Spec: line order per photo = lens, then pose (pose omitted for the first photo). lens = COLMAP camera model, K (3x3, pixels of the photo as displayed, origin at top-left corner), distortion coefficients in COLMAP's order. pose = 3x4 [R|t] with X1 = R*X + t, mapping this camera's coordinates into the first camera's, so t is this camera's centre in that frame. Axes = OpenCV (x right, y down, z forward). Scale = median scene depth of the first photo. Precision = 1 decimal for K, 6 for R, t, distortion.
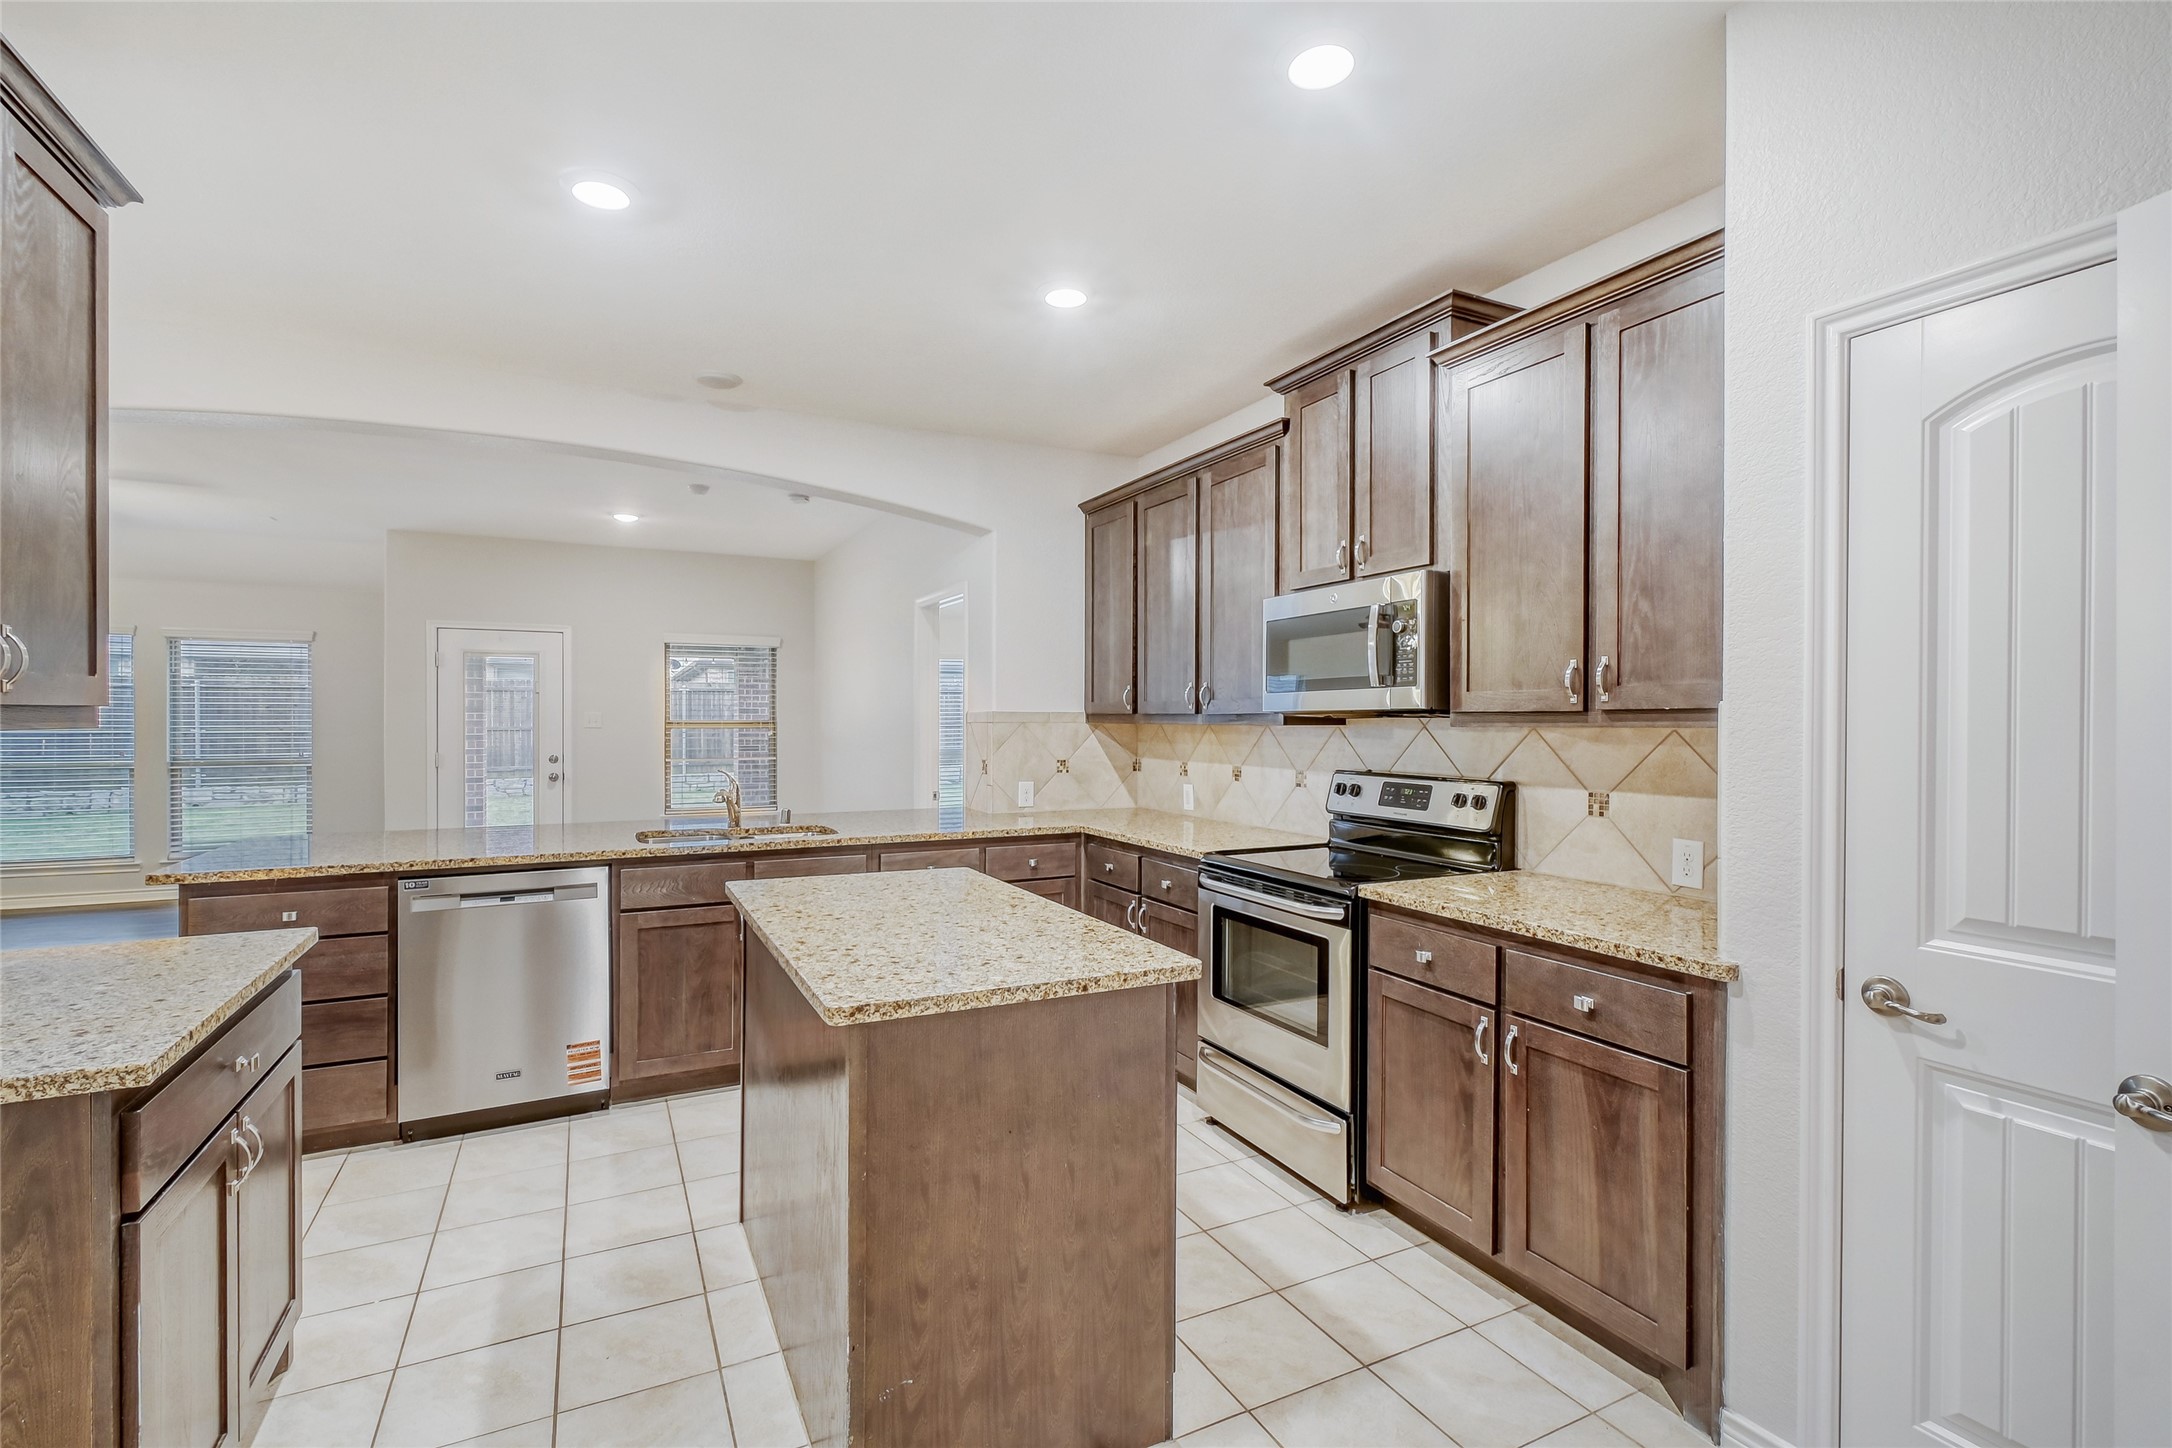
lens RADIAL K [[973.8, 0, 1063.3], [0, 973.8, 722.3], [0, 0, 1]] dist [0.001334, 0.000255]
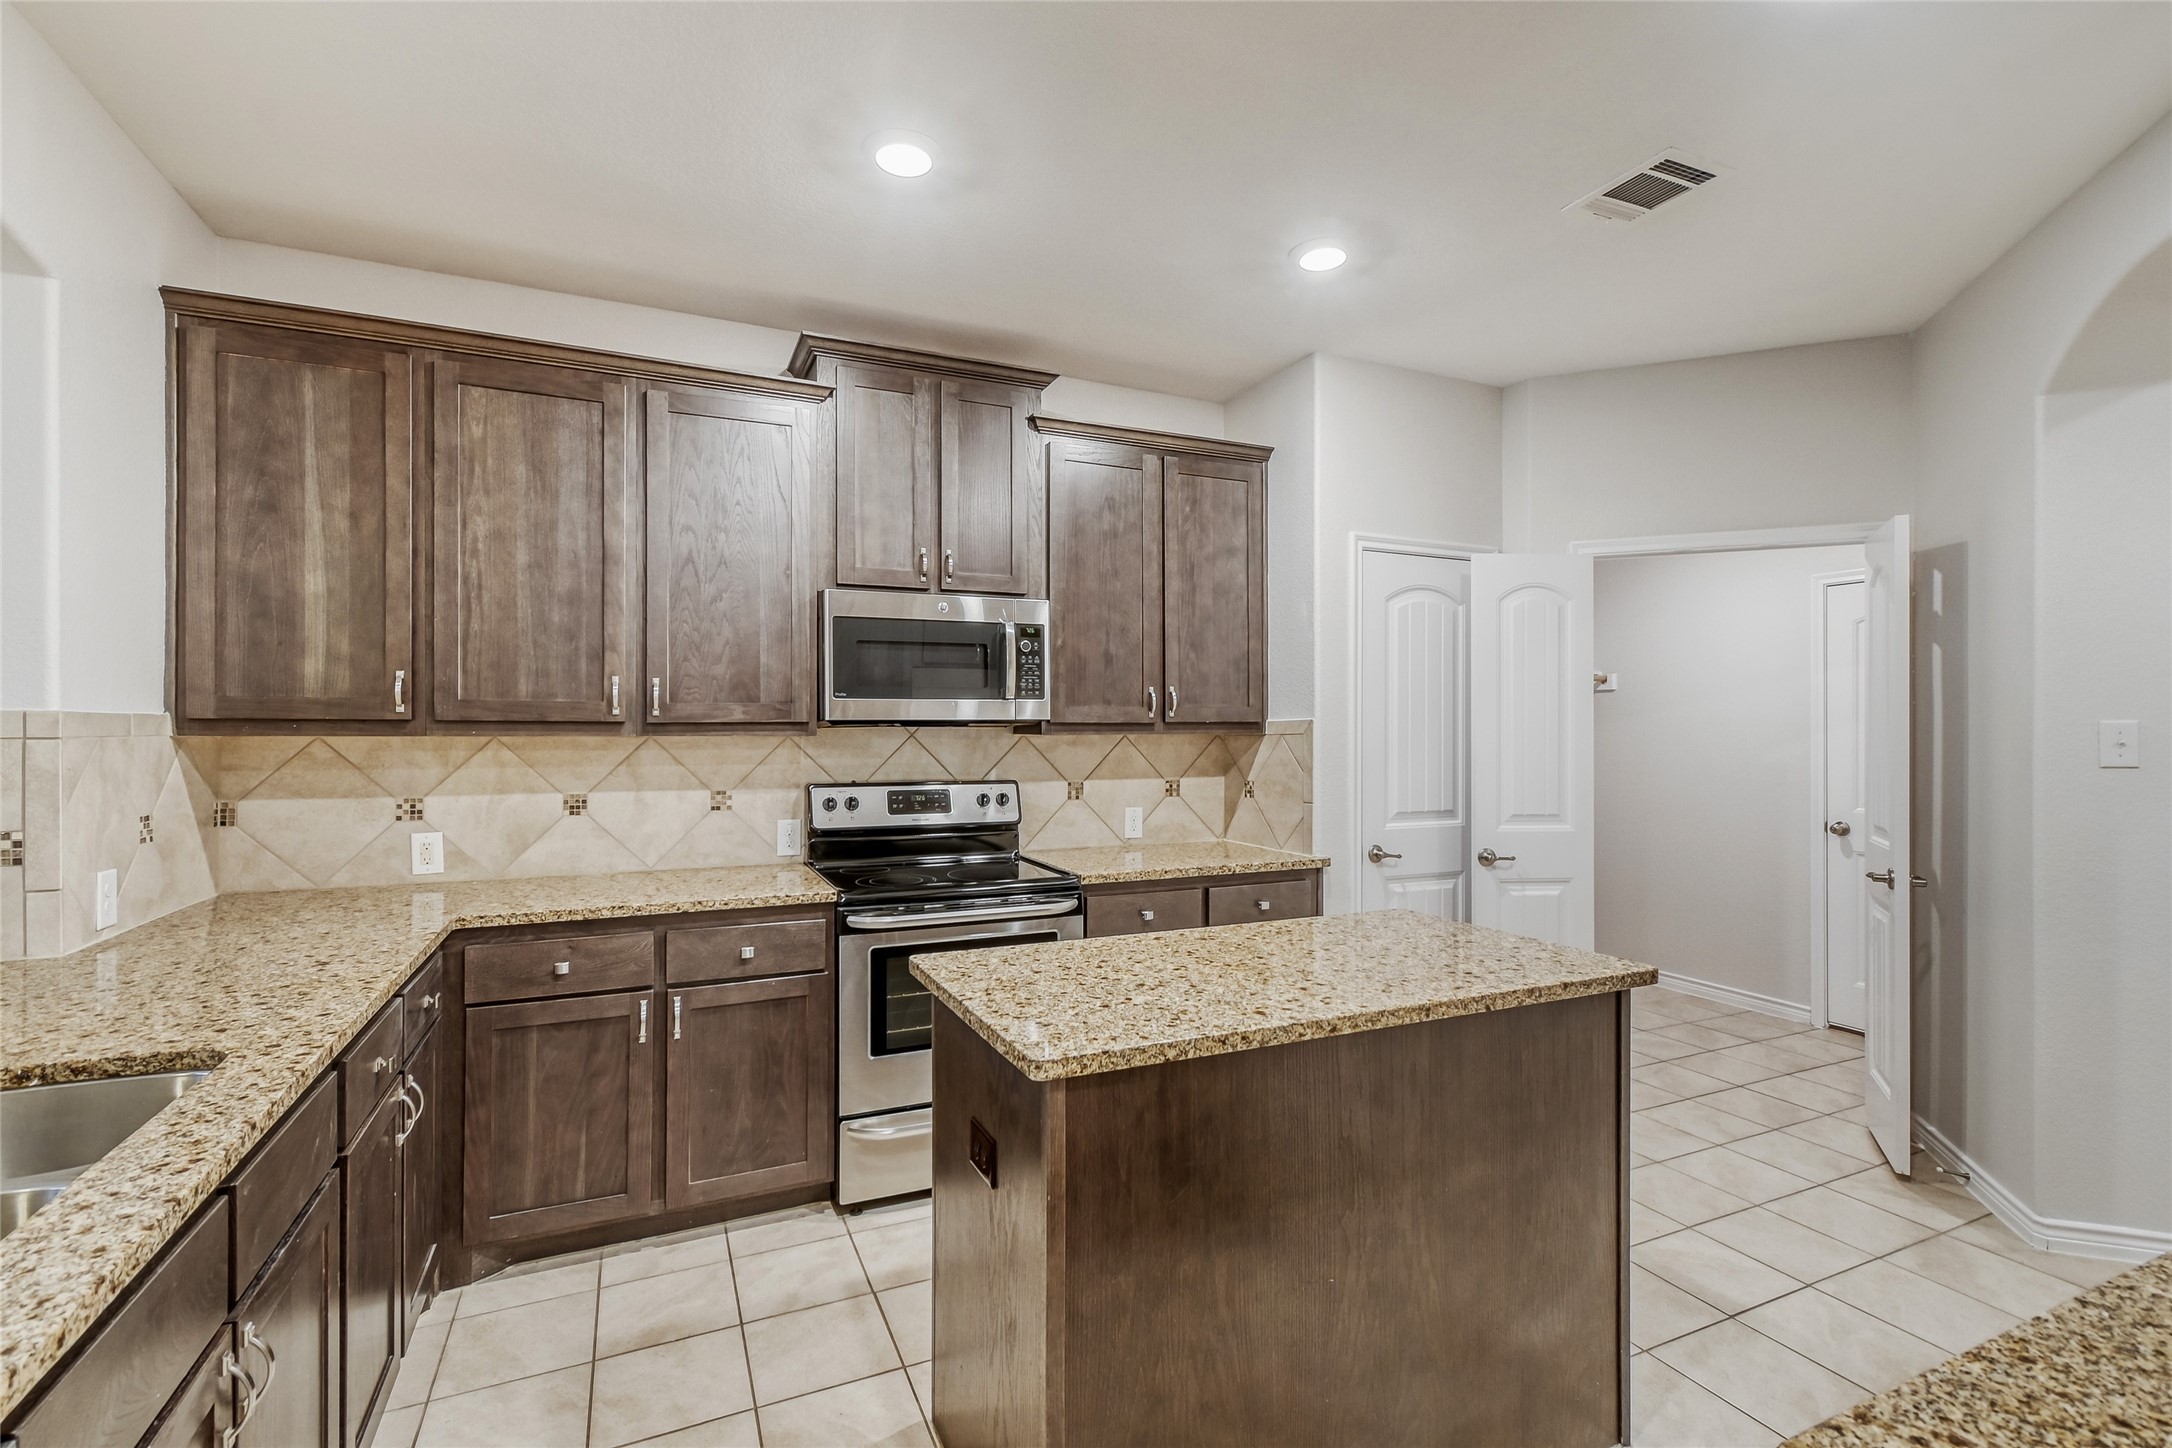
lens RADIAL K [[978.0, 0, 1084.2], [0, 978.0, 725.9], [0, 0, 1]] dist [0.005366, -0.003121]
pose [[0.030970, 0.000197, 0.999520, -0.678693], [0.002365, 0.999997, -0.000271, -0.005233], [-0.999518, 0.002372, 0.030969, 0.777881]]
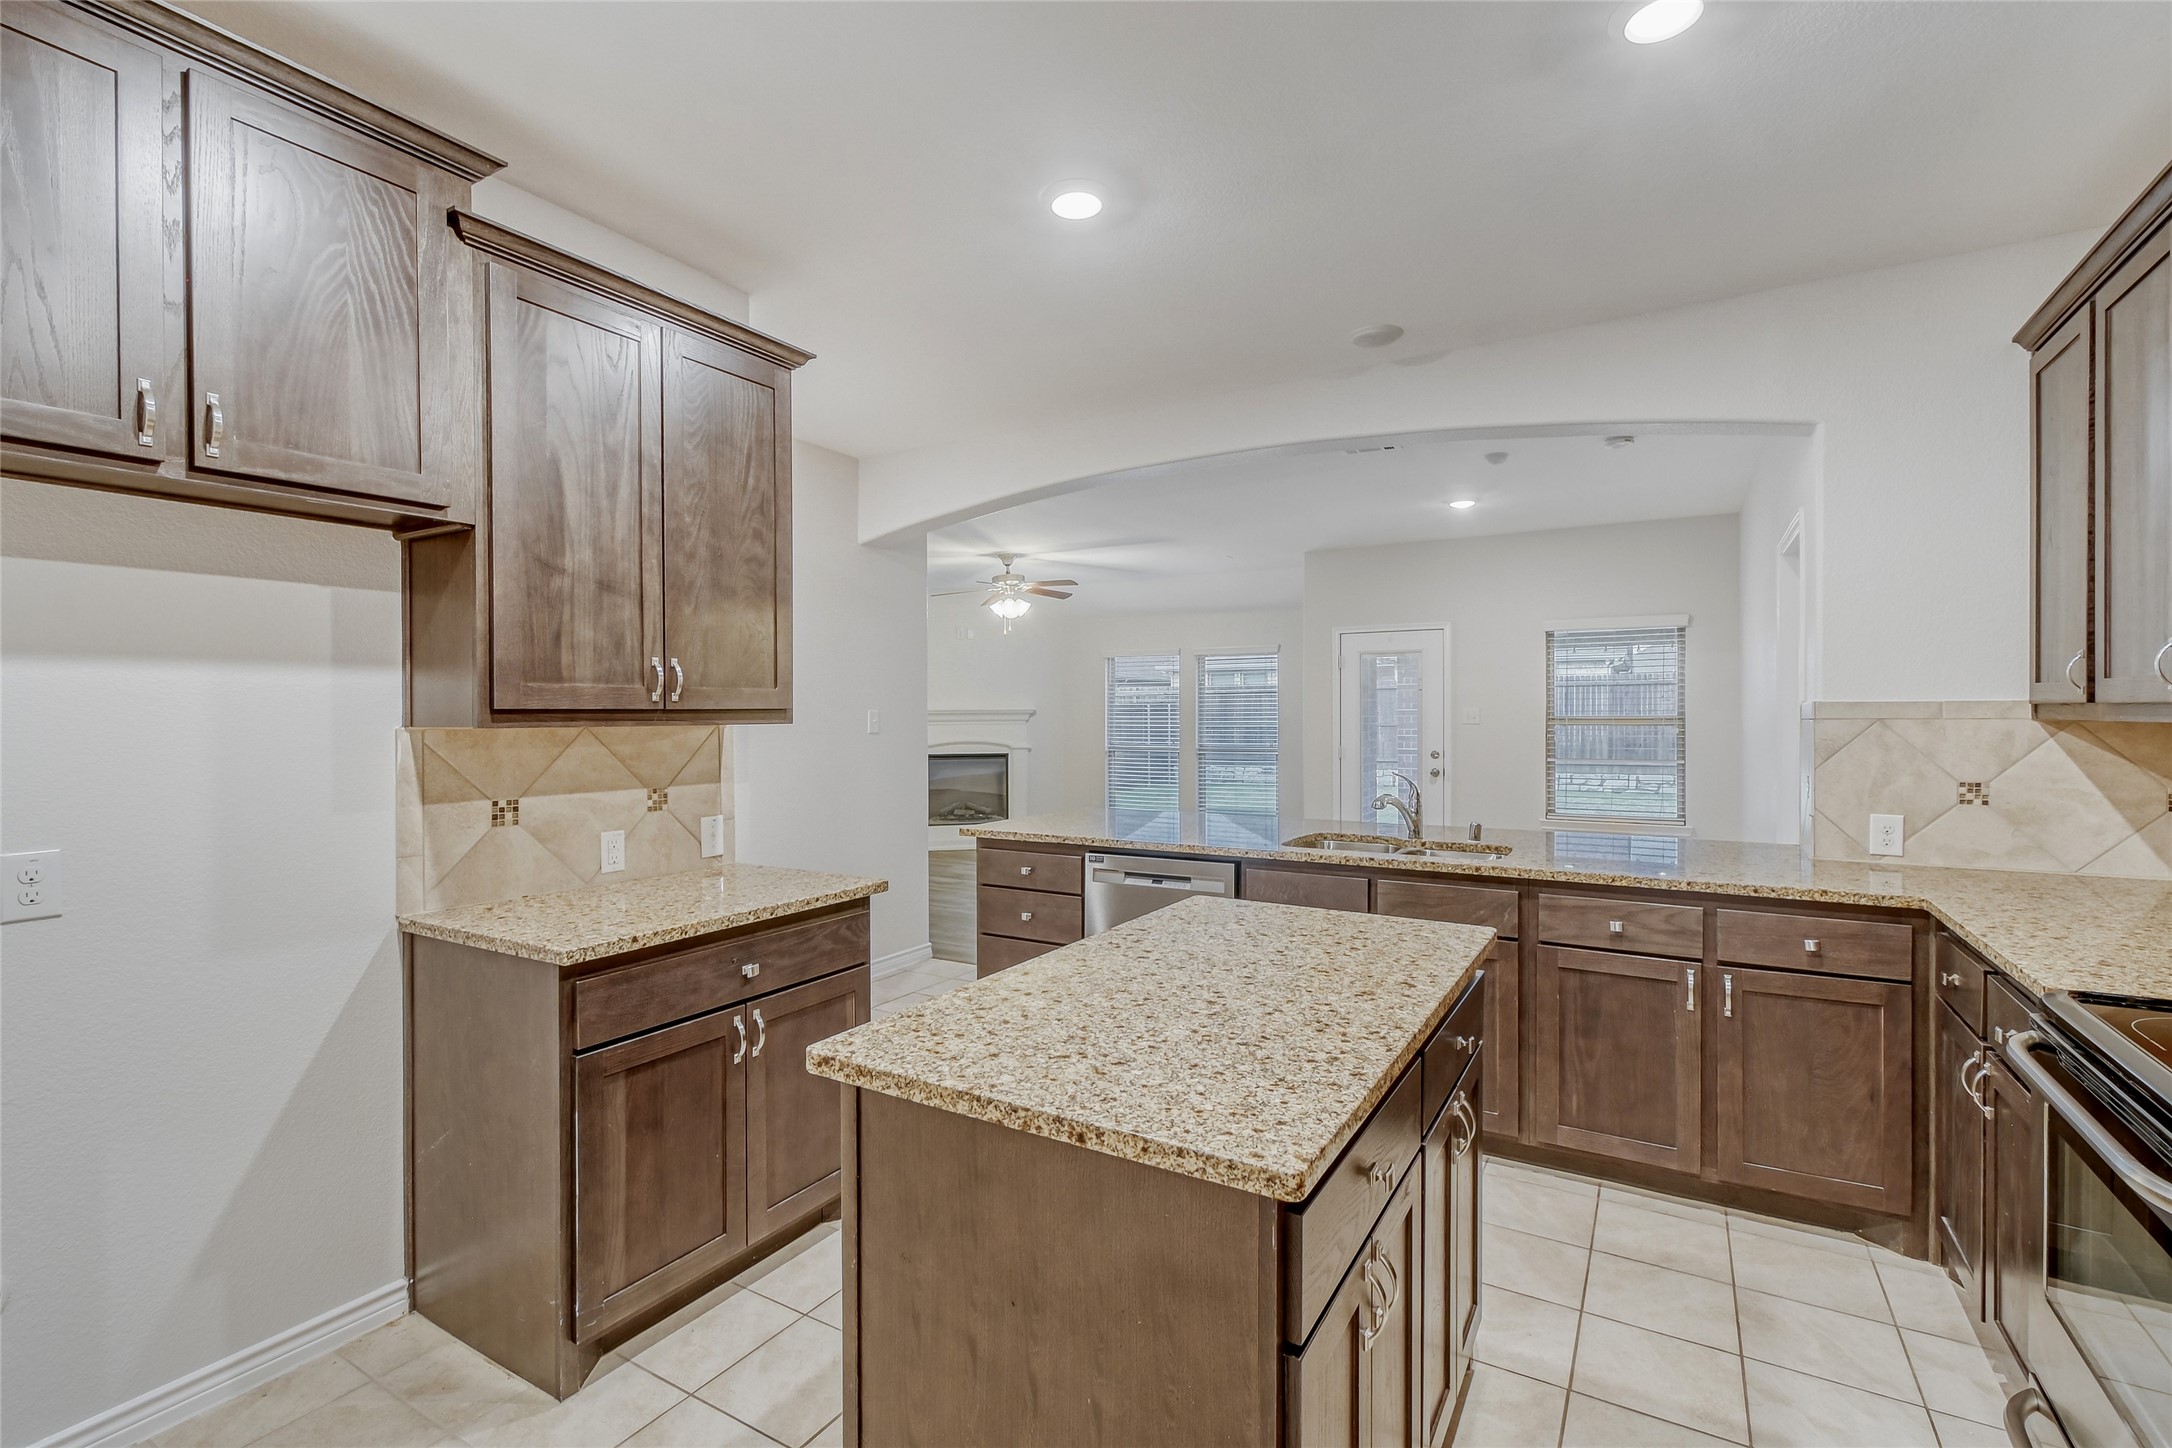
lens RADIAL K [[968.5, 0, 1080.6], [0, 968.5, 715.8], [0, 0, 1]] dist [0.004713, -0.000295]
pose [[0.545982, -0.002996, -0.837791, 0.287774], [0.001299, 0.999995, -0.002729, -0.001000], [0.837796, 0.000402, 0.545983, 0.338497]]
